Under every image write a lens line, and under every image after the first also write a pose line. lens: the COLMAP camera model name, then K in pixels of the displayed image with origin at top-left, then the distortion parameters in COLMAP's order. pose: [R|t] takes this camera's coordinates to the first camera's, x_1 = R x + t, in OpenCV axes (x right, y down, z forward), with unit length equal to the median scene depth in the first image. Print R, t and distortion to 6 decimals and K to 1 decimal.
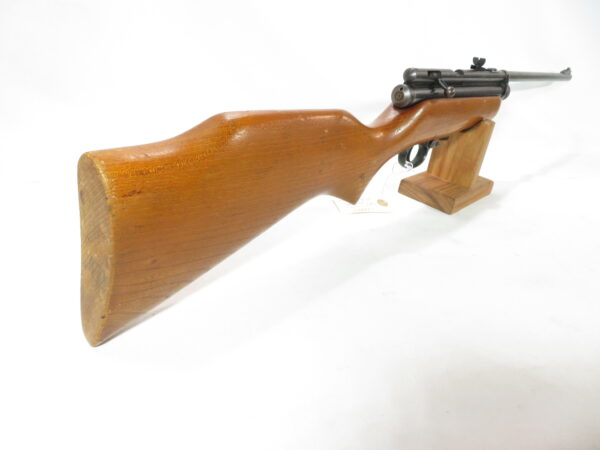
lens RADIAL K [[438.2, 0, 303.1], [0, 438.2, 226.4], [0, 0, 1]] dist [0.008931, 0.011170]
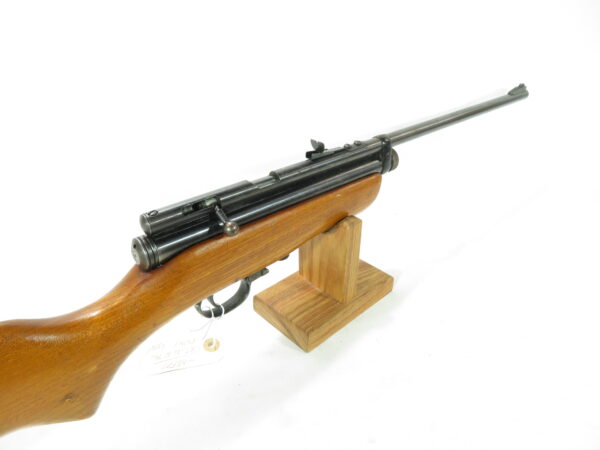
lens RADIAL K [[438.2, 0, 297.6], [0, 438.2, 224.6], [0, 0, 1]] dist [0.008931, 0.011170]
pose [[0.990158, -0.083444, -0.112361, 0.407834], [0.088532, 0.995226, 0.041077, -0.263999], [0.108397, -0.050621, 0.992818, 0.274187]]
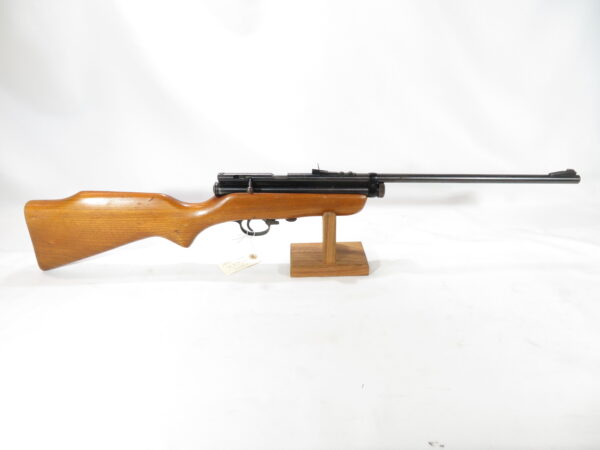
lens RADIAL K [[438.2, 0, 302.3], [0, 438.2, 227.2], [0, 0, 1]] dist [0.008931, 0.011170]
pose [[0.699779, 0.181039, -0.691039, 1.217491], [-0.232168, 0.972477, 0.019666, -0.203152], [0.675580, 0.146675, 0.722550, 0.039695]]
